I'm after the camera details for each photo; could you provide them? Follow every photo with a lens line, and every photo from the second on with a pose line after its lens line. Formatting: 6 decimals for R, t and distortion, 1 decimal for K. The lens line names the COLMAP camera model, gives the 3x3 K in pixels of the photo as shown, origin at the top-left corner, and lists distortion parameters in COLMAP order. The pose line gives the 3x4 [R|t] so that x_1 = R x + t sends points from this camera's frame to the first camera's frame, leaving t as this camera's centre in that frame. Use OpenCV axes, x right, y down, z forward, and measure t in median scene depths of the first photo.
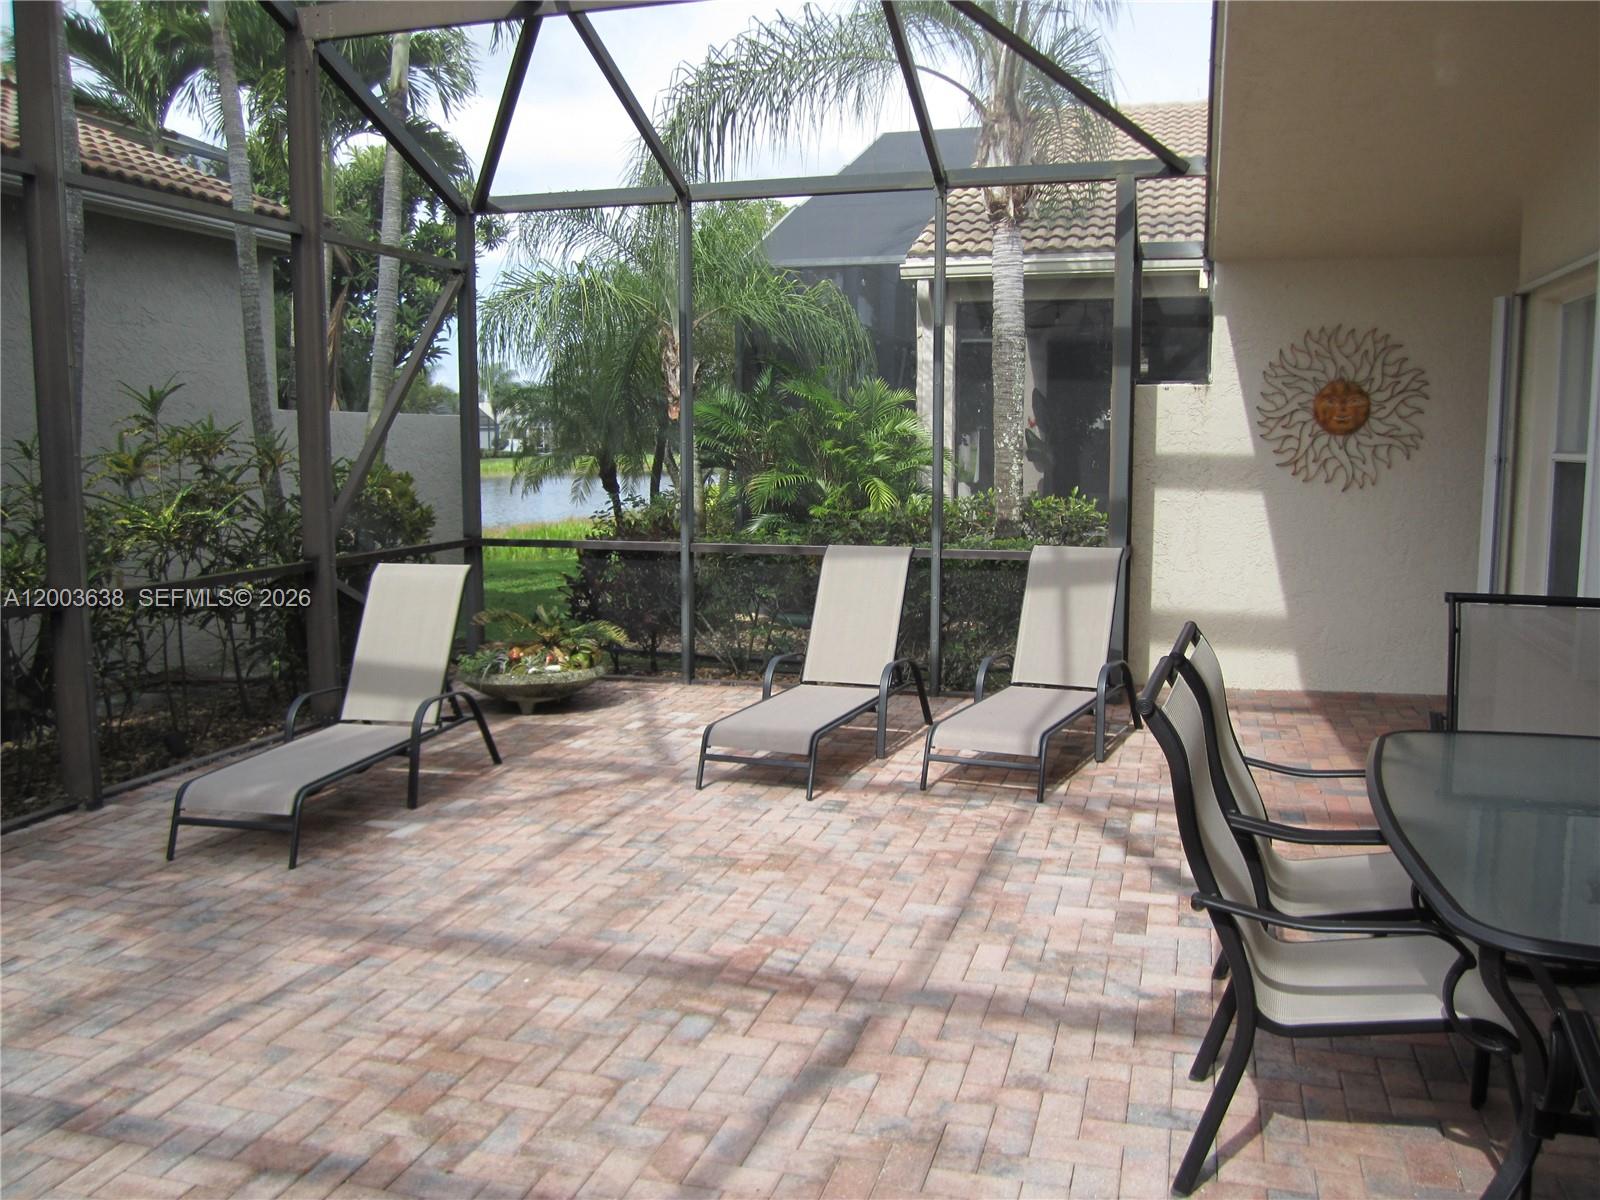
lens RADIAL K [[1312.2, 0, 809.8], [0, 1312.2, 589.9], [0, 0, 1]] dist [-0.069078, 0.032848]
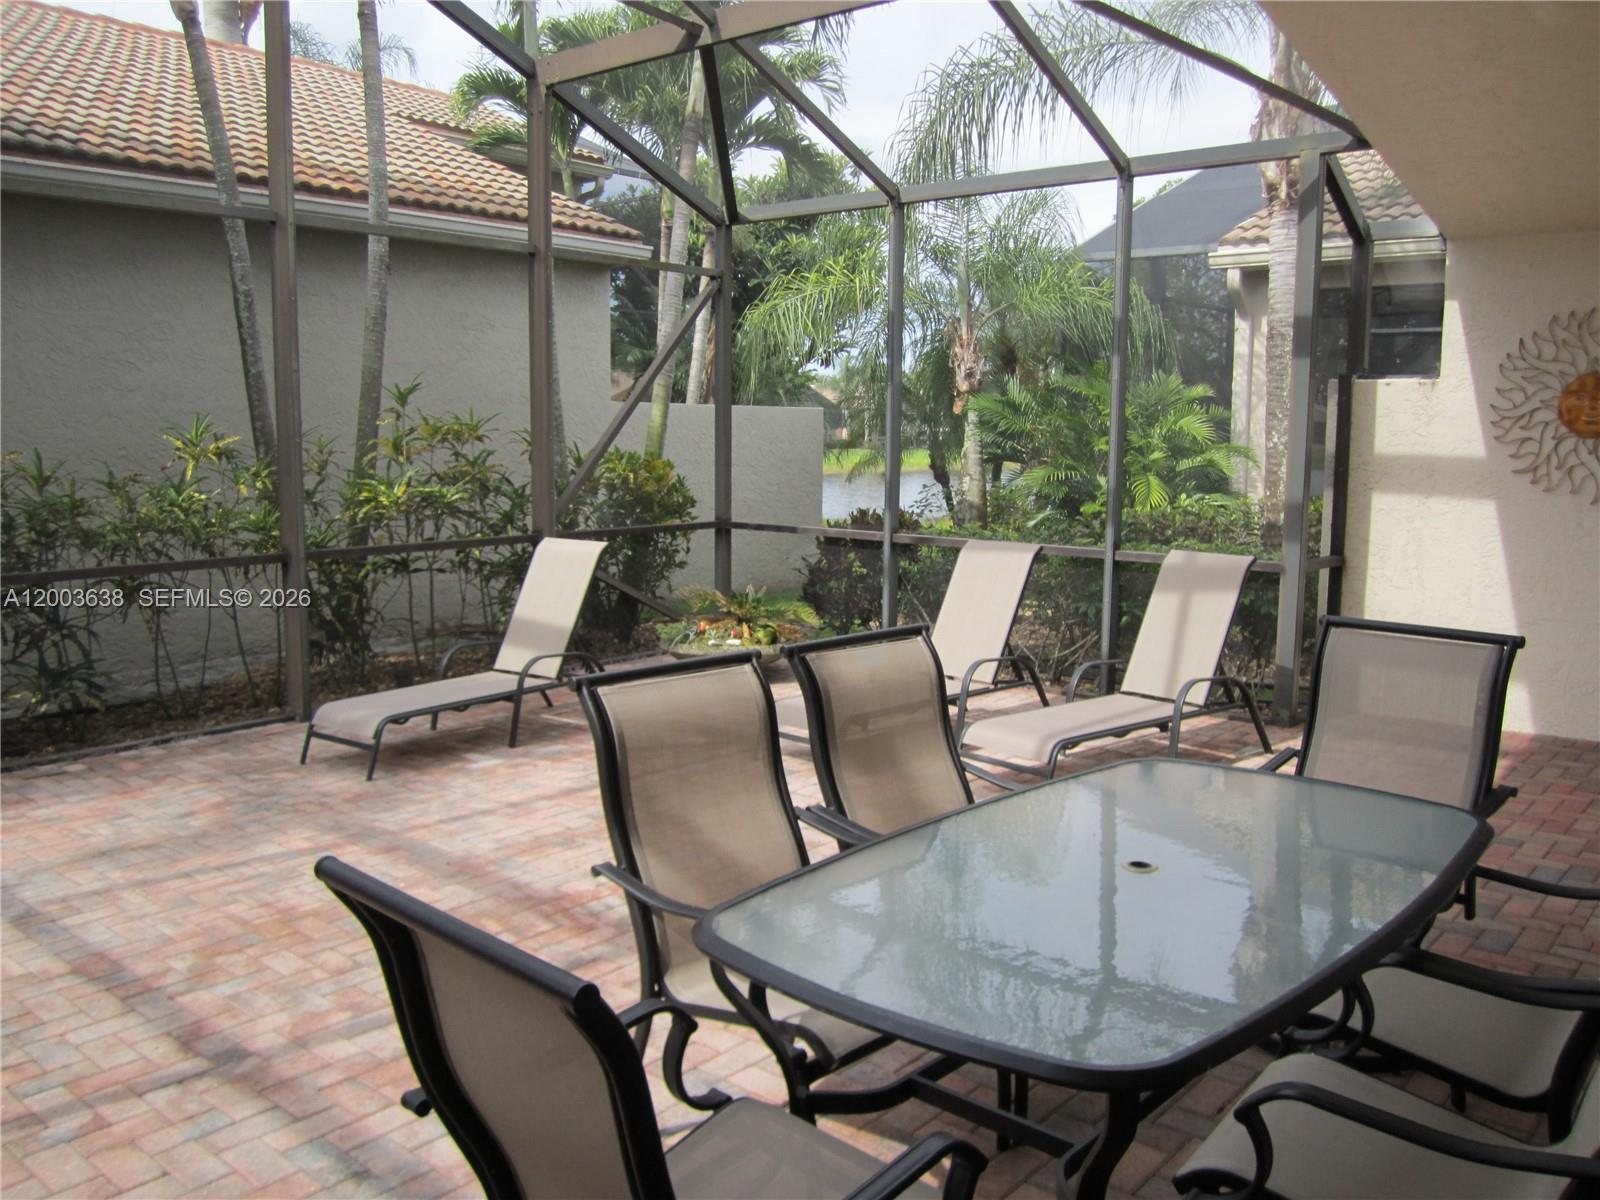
lens RADIAL K [[1312.2, 0, 809.8], [0, 1312.2, 589.9], [0, 0, 1]] dist [-0.069078, 0.032848]
pose [[0.914150, 0.058986, -0.401062, 0.418467], [-0.056822, 0.998234, 0.017301, -0.008454], [0.401375, 0.006973, 0.915887, 0.038666]]
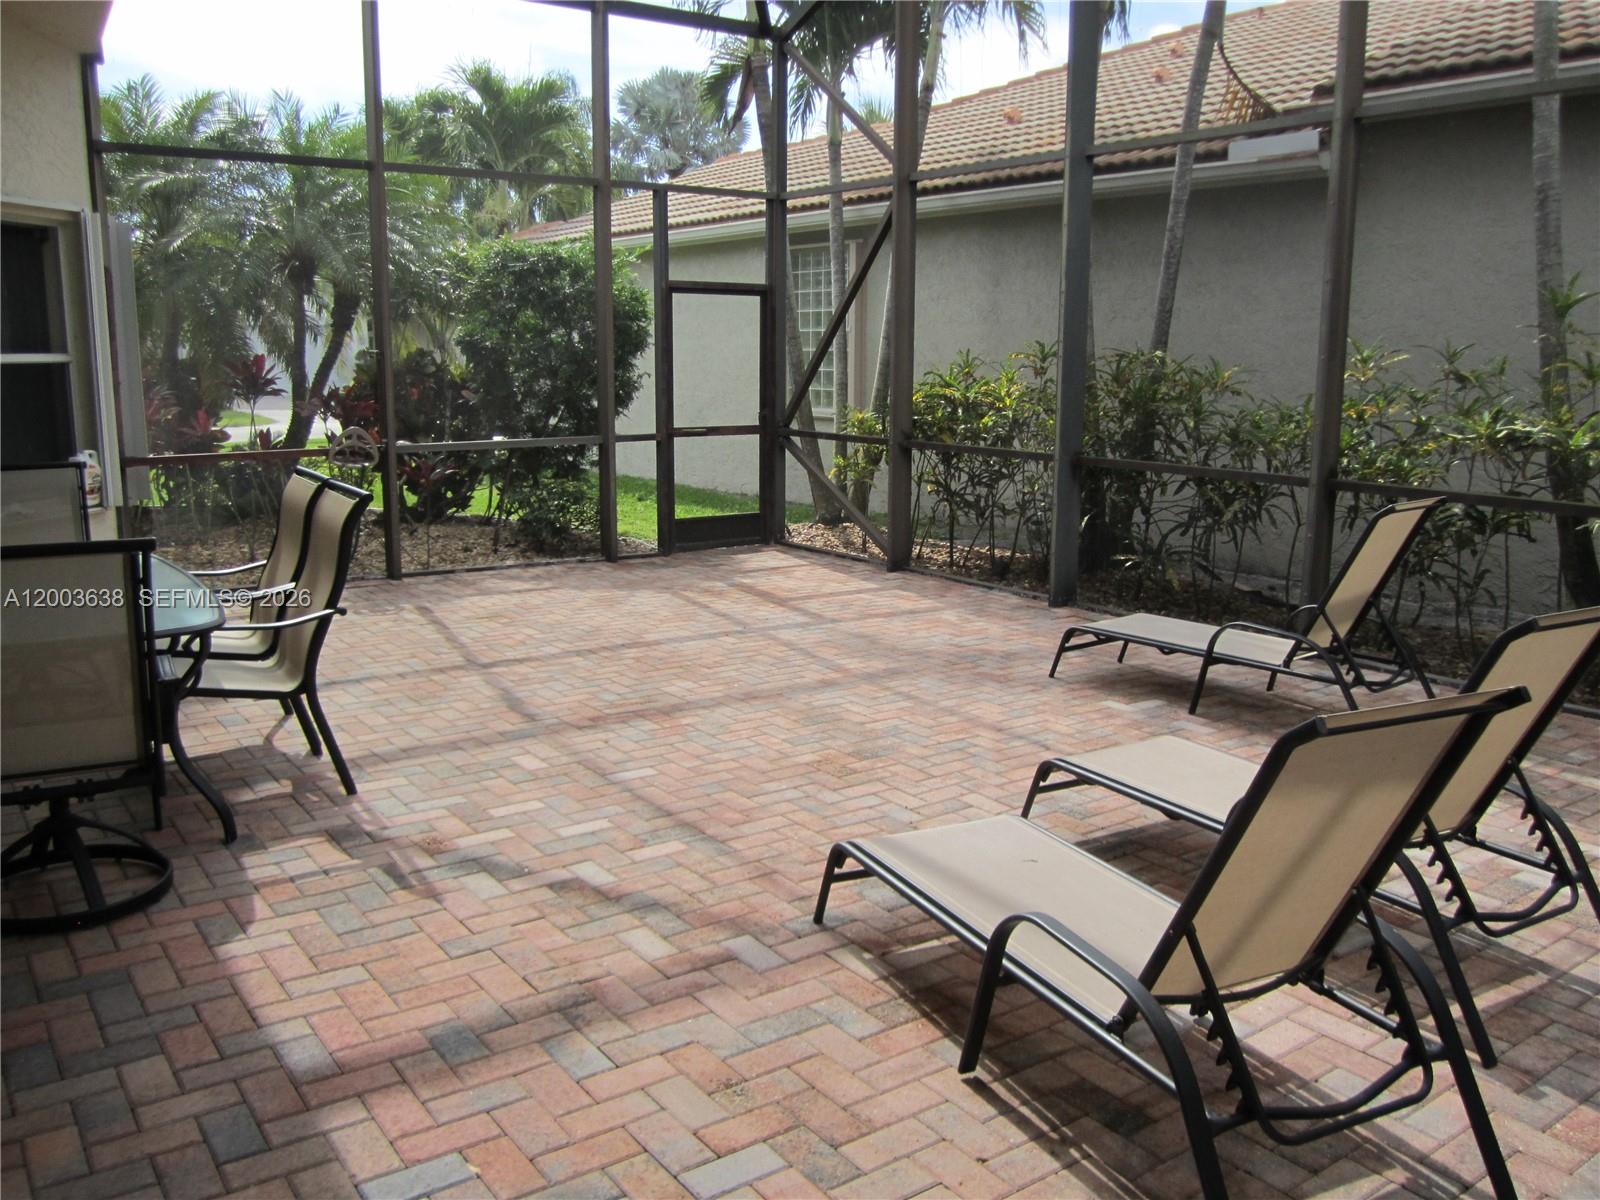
lens RADIAL K [[1312.2, 0, 809.8], [0, 1312.2, 589.9], [0, 0, 1]] dist [-0.069078, 0.032848]
pose [[-0.609450, 0.143132, -0.779798, 0.681462], [-0.092843, 0.963917, 0.249488, -0.156037], [0.787370, 0.224449, -0.574170, 1.394794]]
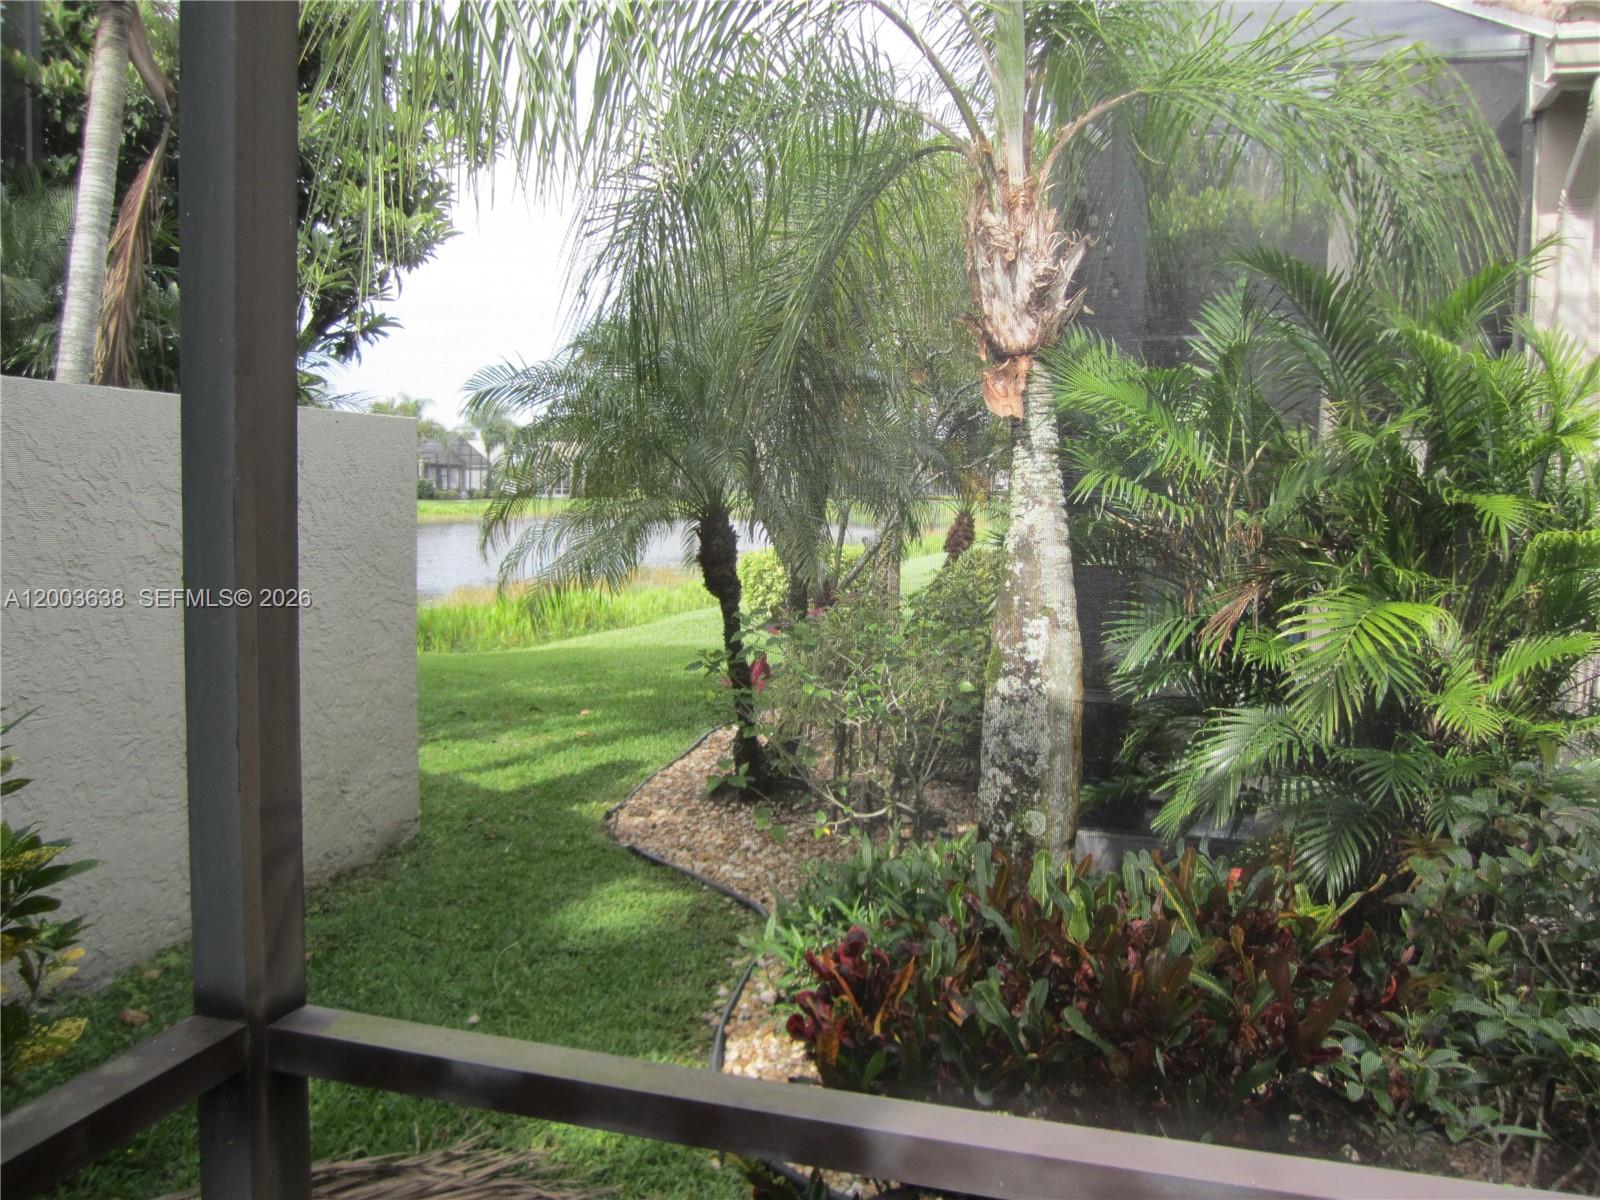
lens RADIAL K [[1305.8, 0, 803.2], [0, 1305.8, 581.0], [0, 0, 1]] dist [-0.058443, 0.007509]
pose [[0.999855, 0.016742, 0.003103, -0.306044], [-0.016602, 0.999037, -0.040610, -0.153382], [-0.003780, 0.040553, 0.999170, 1.365366]]
